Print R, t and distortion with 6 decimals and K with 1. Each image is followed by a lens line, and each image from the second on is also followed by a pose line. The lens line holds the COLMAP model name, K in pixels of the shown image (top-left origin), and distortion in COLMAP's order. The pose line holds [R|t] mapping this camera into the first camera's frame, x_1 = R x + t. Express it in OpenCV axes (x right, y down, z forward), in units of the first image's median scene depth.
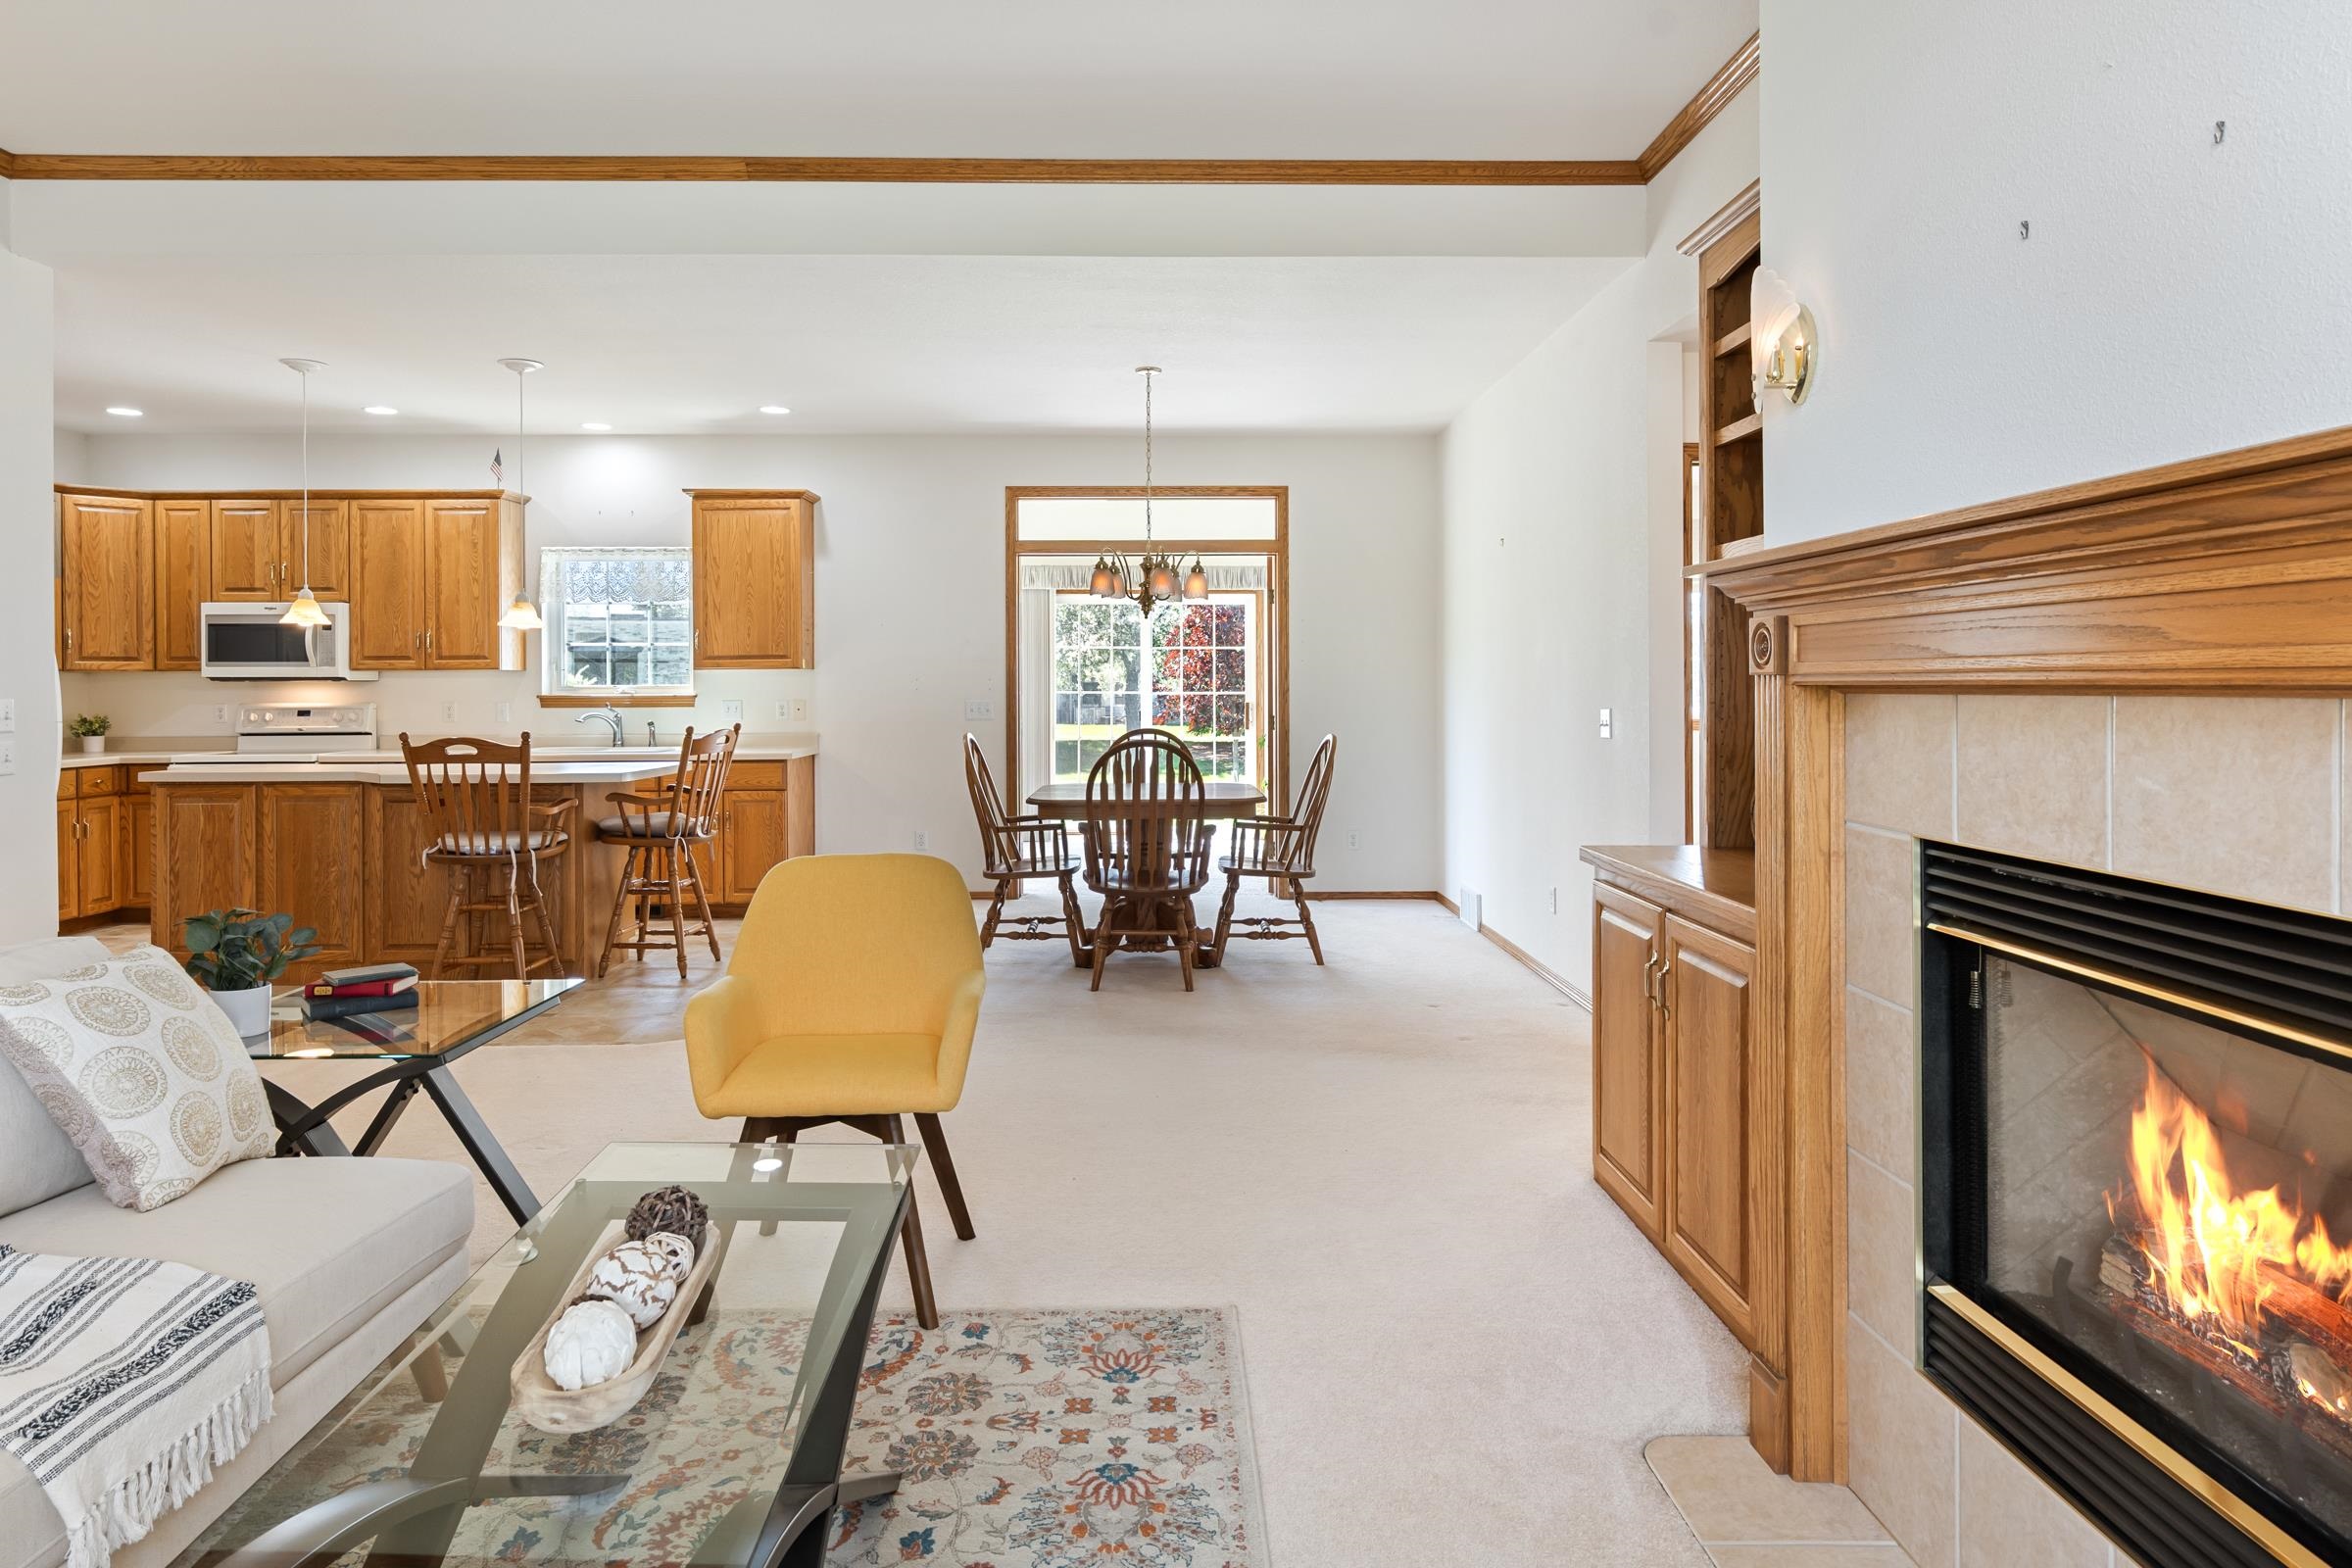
lens RADIAL K [[1405.1, 0, 1169.3], [0, 1405.1, 684.5], [0, 0, 1]] dist [0.002330, 0.001632]
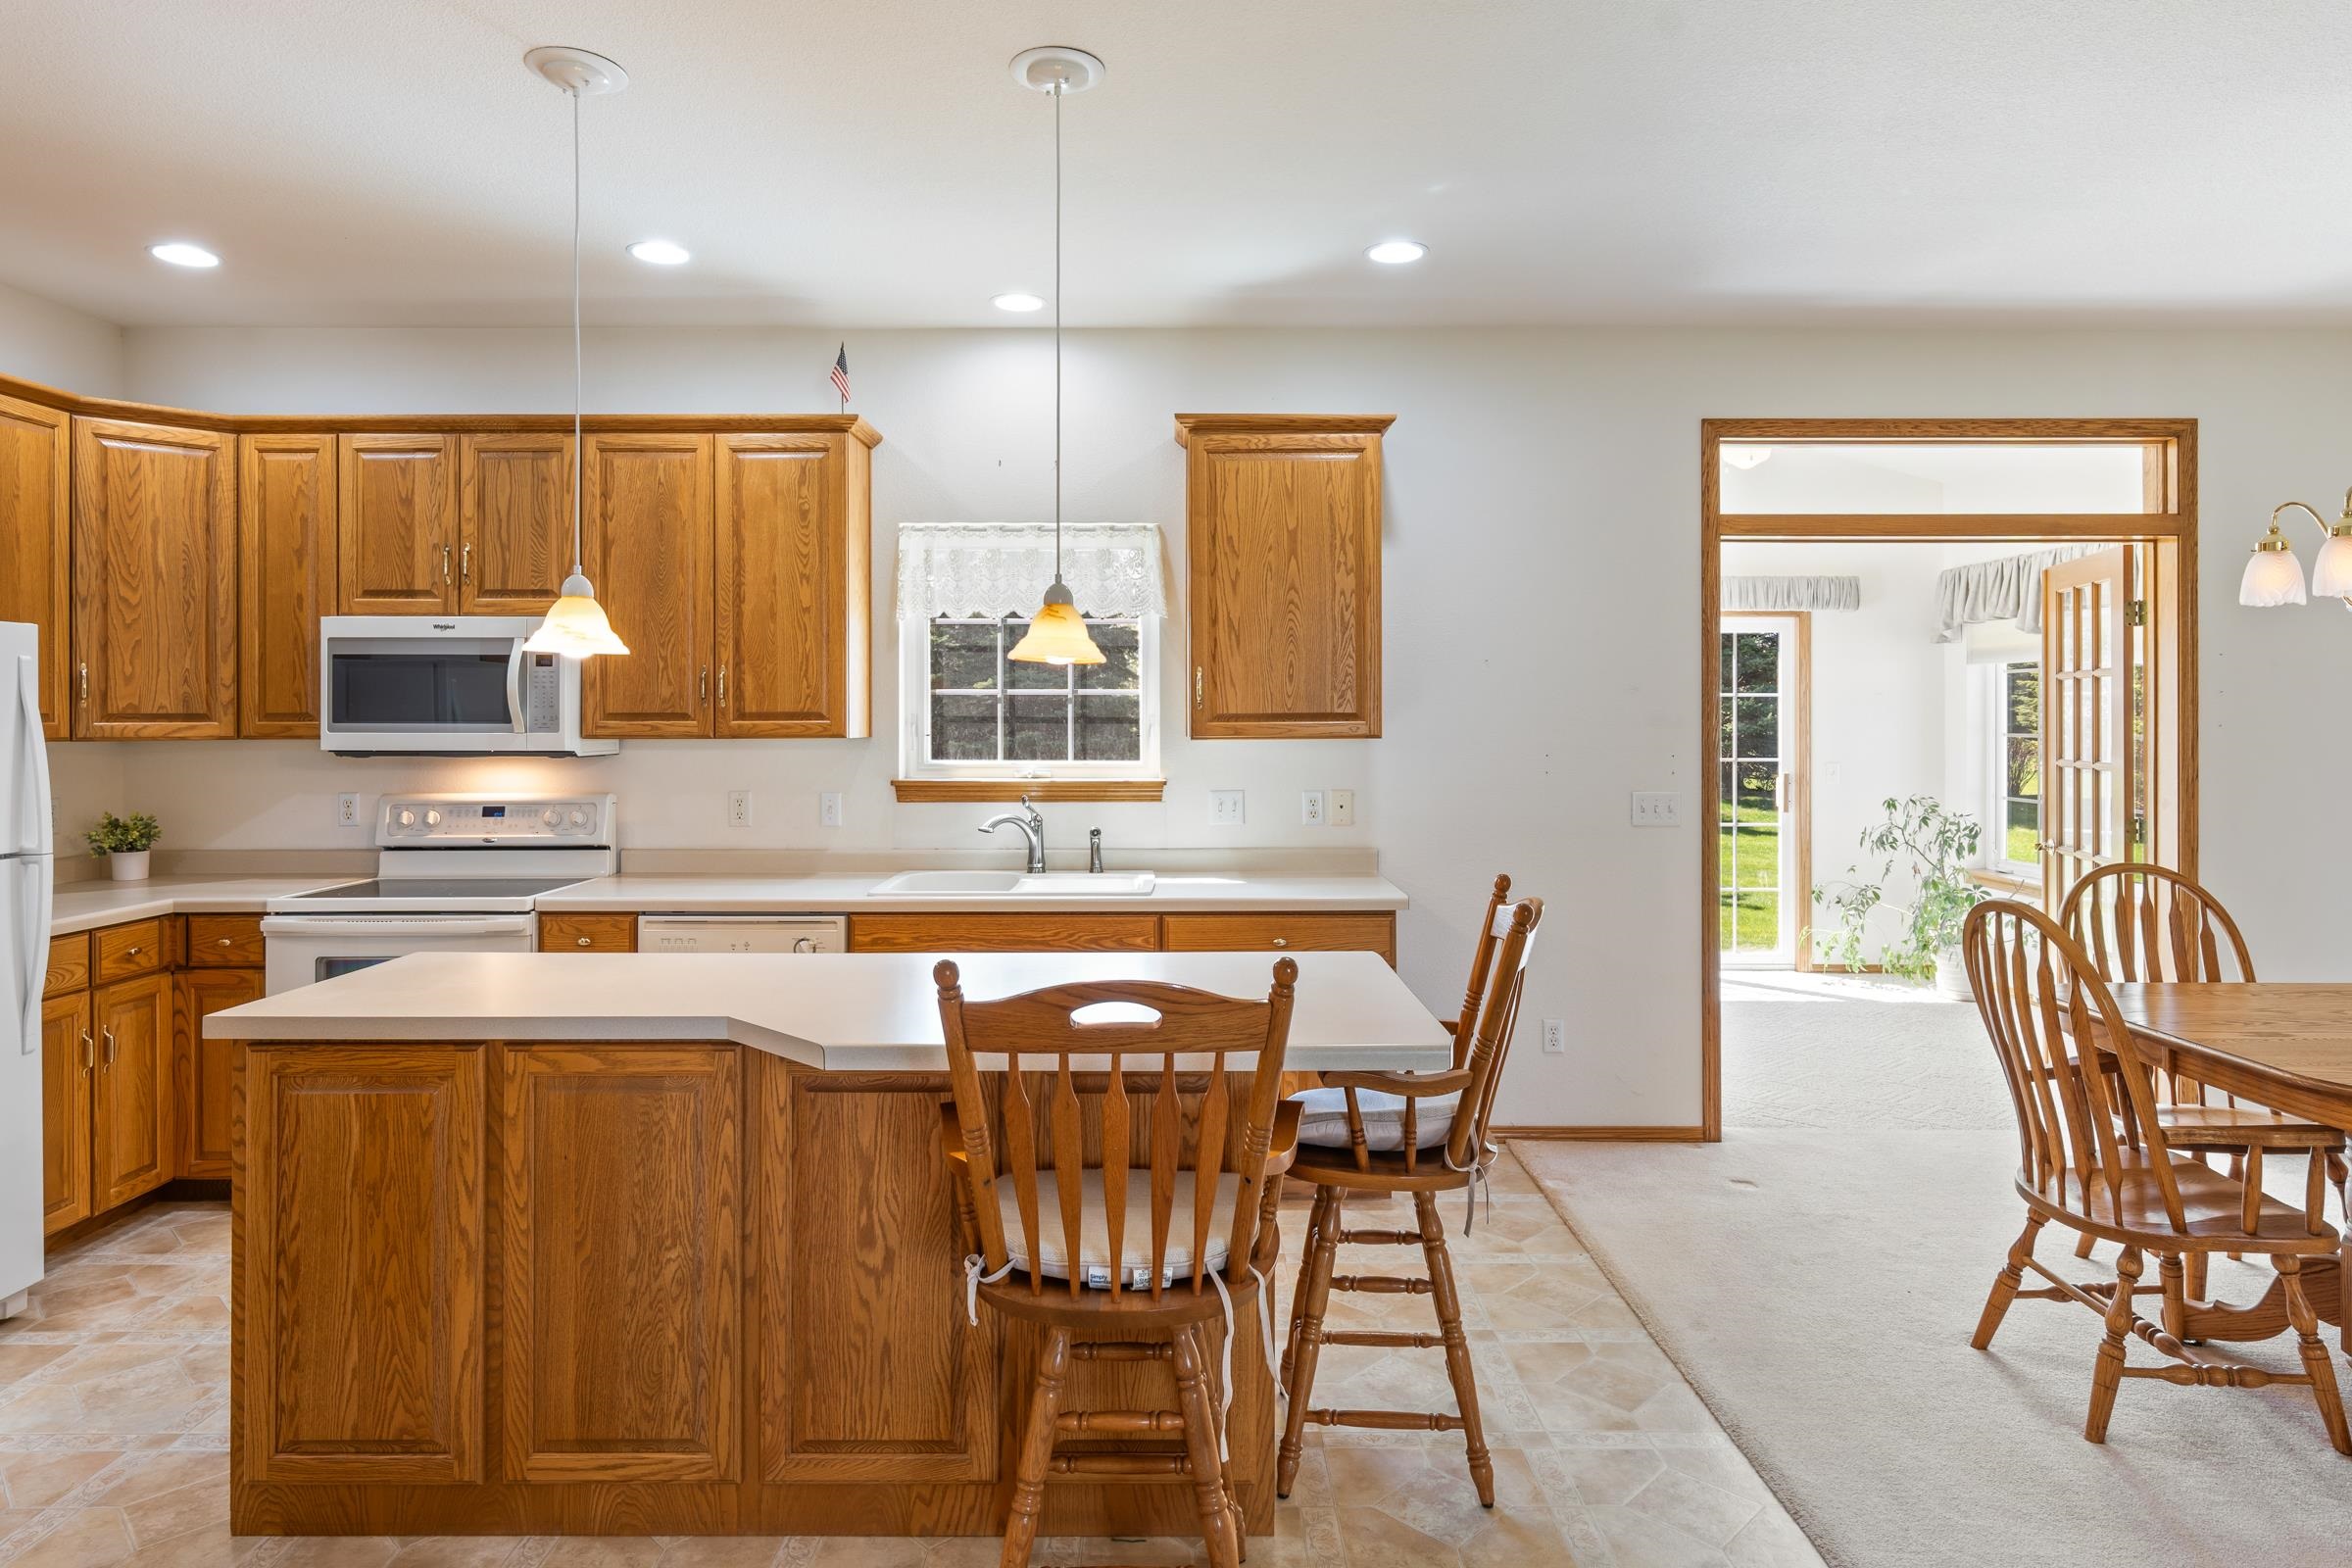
lens RADIAL K [[1365.2, 0, 1176.7], [0, 1365.2, 714.8], [0, 0, 1]] dist [0.001672, 0.001031]
pose [[0.999816, 0.003451, -0.018846, -0.335552], [-0.003520, 0.999987, -0.003635, -0.018266], [0.018833, 0.003701, 0.999816, 0.461352]]
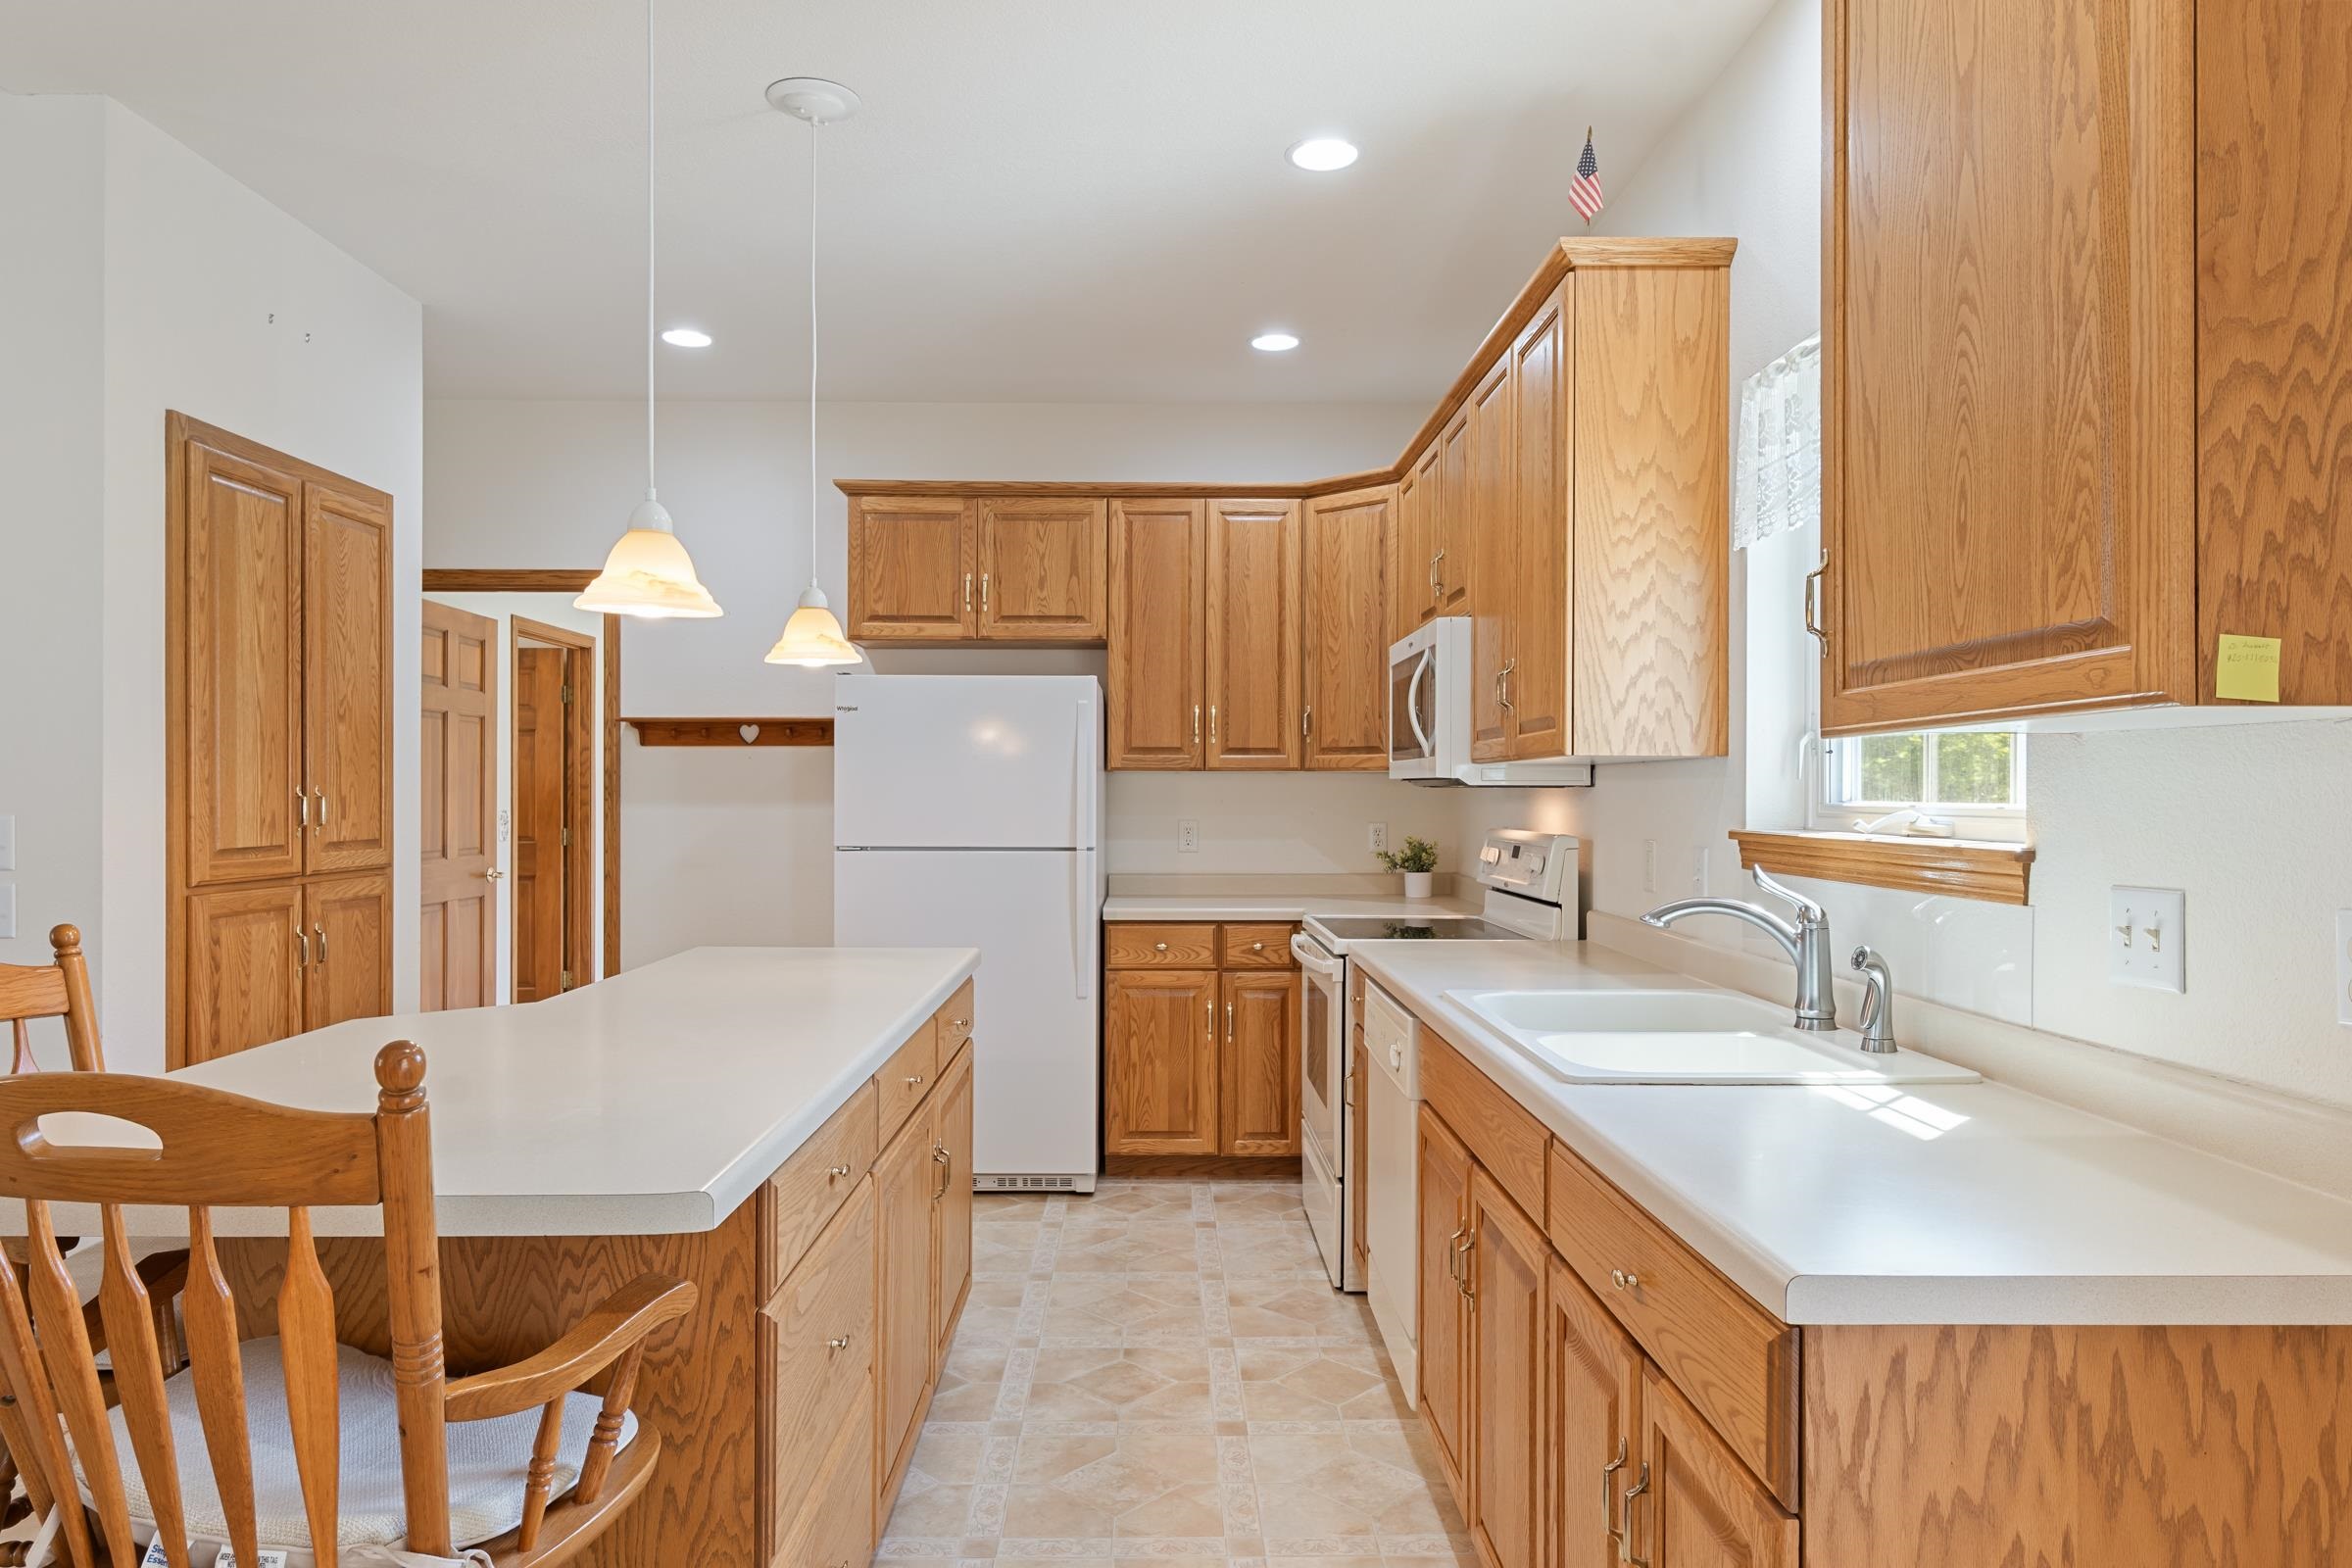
lens RADIAL K [[1429.6, 0, 1174.0], [0, 1429.6, 793.8], [0, 0, 1]] dist [0.001563, 0.001388]
pose [[-0.004640, 0.005959, -0.999971, -0.116217], [-0.004349, 0.999973, 0.005979, -0.002403], [0.999980, 0.004377, -0.004614, 0.904631]]
